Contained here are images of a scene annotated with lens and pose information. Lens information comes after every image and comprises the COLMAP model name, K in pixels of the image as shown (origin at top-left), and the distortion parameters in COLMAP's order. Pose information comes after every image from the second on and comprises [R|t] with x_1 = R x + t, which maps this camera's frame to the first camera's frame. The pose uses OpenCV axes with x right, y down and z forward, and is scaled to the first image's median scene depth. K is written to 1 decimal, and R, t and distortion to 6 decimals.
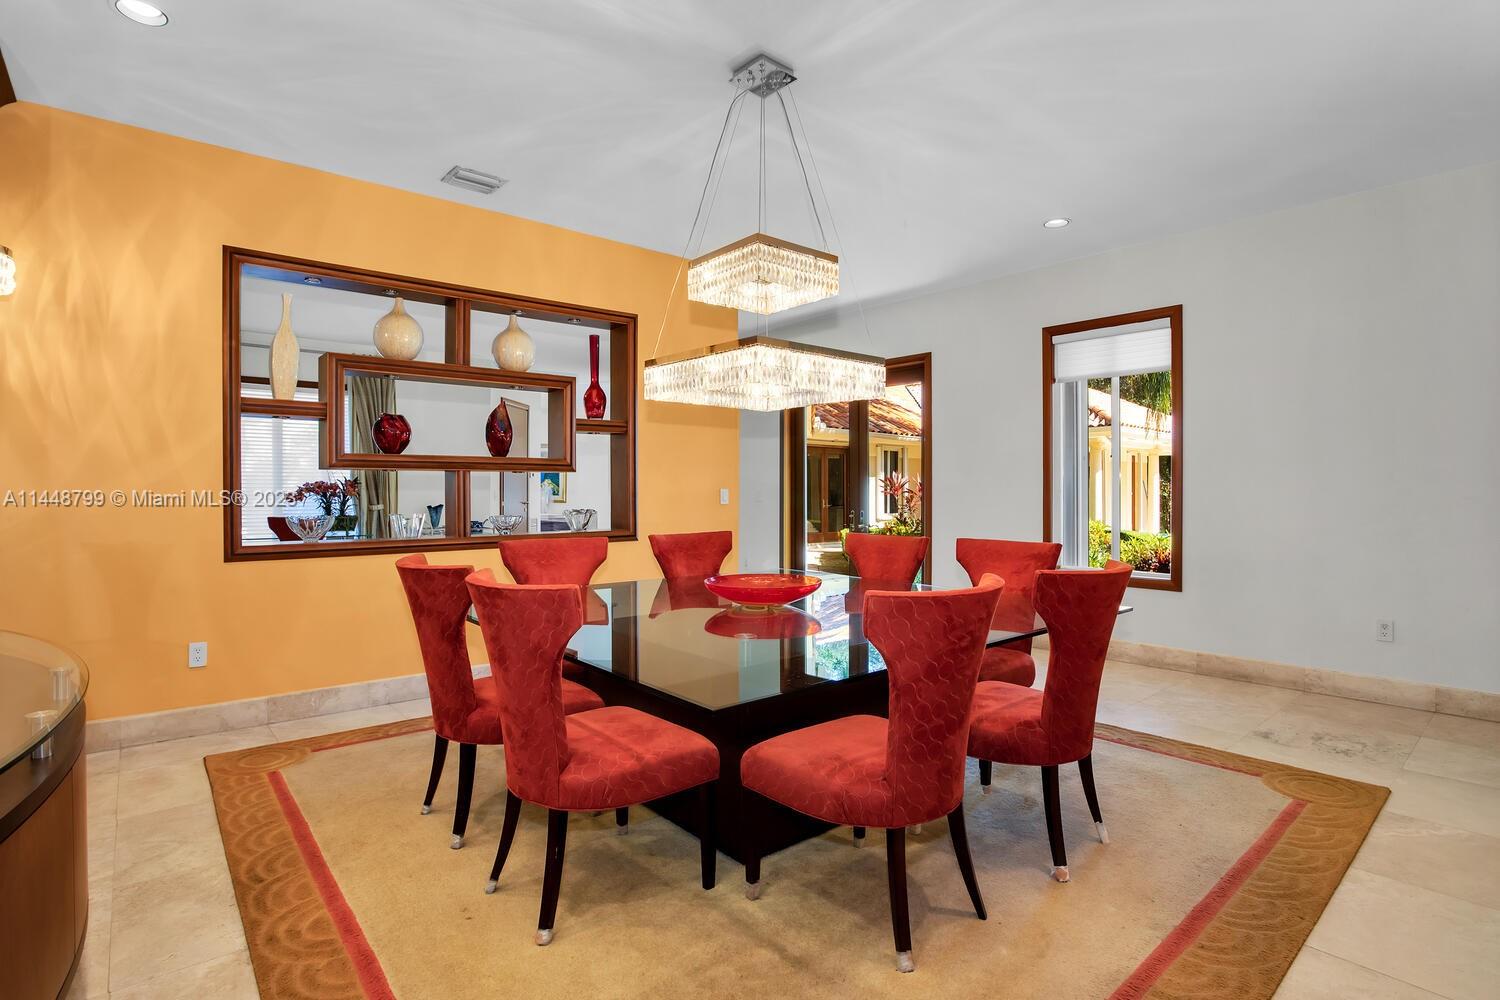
lens RADIAL K [[750.5, 0, 754.4], [0, 750.5, 494.7], [0, 0, 1]] dist [-0.041578, -0.000231]
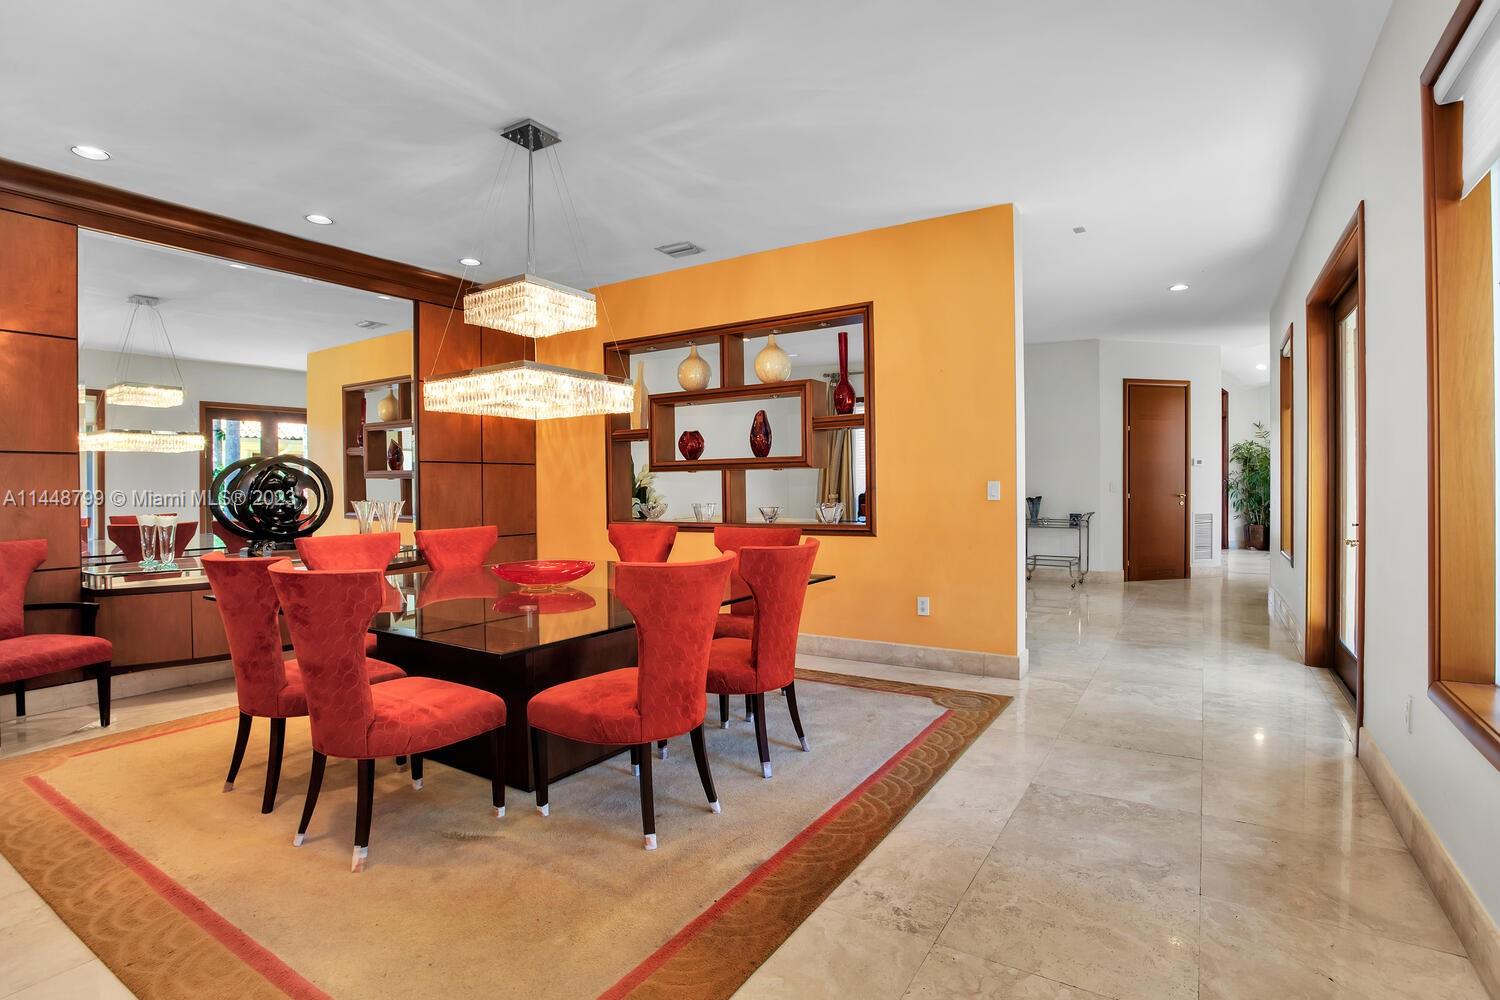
lens RADIAL K [[735.9, 0, 745.9], [0, 735.9, 497.4], [0, 0, 1]] dist [-0.044630, 0.001037]
pose [[0.285616, 0.014126, -0.958240, 0.823753], [0.004576, 0.999860, 0.016104, -0.006219], [0.958333, -0.008985, 0.285512, 0.679447]]
